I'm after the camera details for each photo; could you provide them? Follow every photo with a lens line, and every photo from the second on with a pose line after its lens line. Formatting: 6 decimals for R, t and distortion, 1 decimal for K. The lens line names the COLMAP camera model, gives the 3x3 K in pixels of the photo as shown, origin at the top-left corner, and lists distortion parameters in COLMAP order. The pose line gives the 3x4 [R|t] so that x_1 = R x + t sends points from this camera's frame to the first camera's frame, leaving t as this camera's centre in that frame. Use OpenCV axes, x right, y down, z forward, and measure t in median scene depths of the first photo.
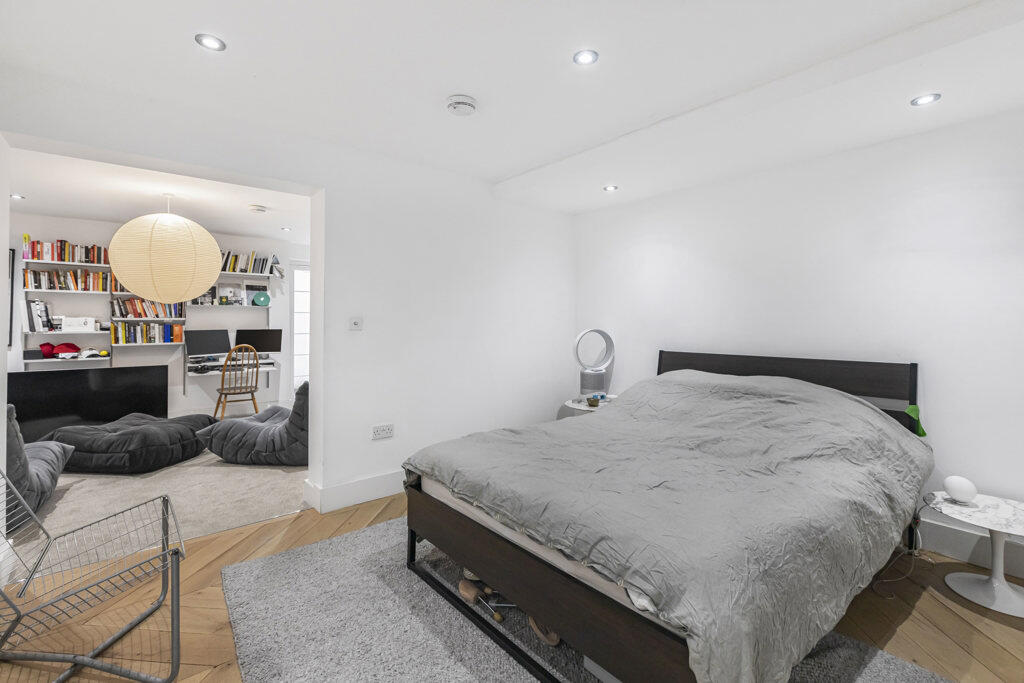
lens RADIAL K [[459.1, 0, 511.2], [0, 459.1, 318.1], [0, 0, 1]] dist [-0.000123, -0.000061]
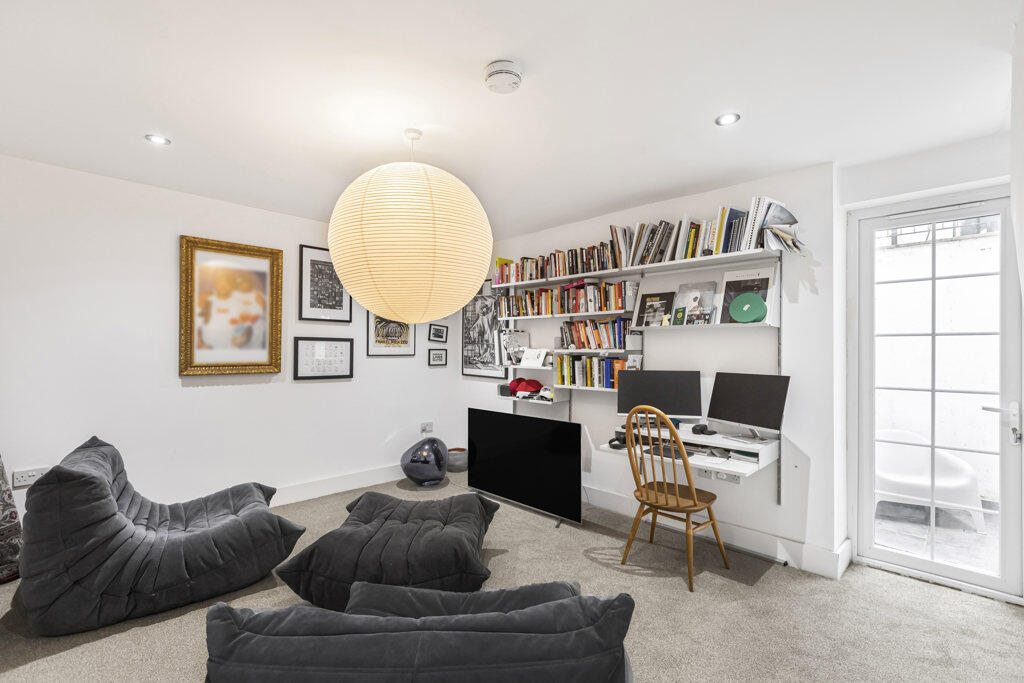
lens RADIAL K [[458.7, 0, 511.6], [0, 458.7, 349.8], [0, 0, 1]] dist [-0.000759, -0.000347]
pose [[0.092486, -0.000424, -0.995714, -0.114795], [0.001046, 0.999999, -0.000329, 0.000374], [0.995713, -0.001011, 0.092486, 0.738367]]
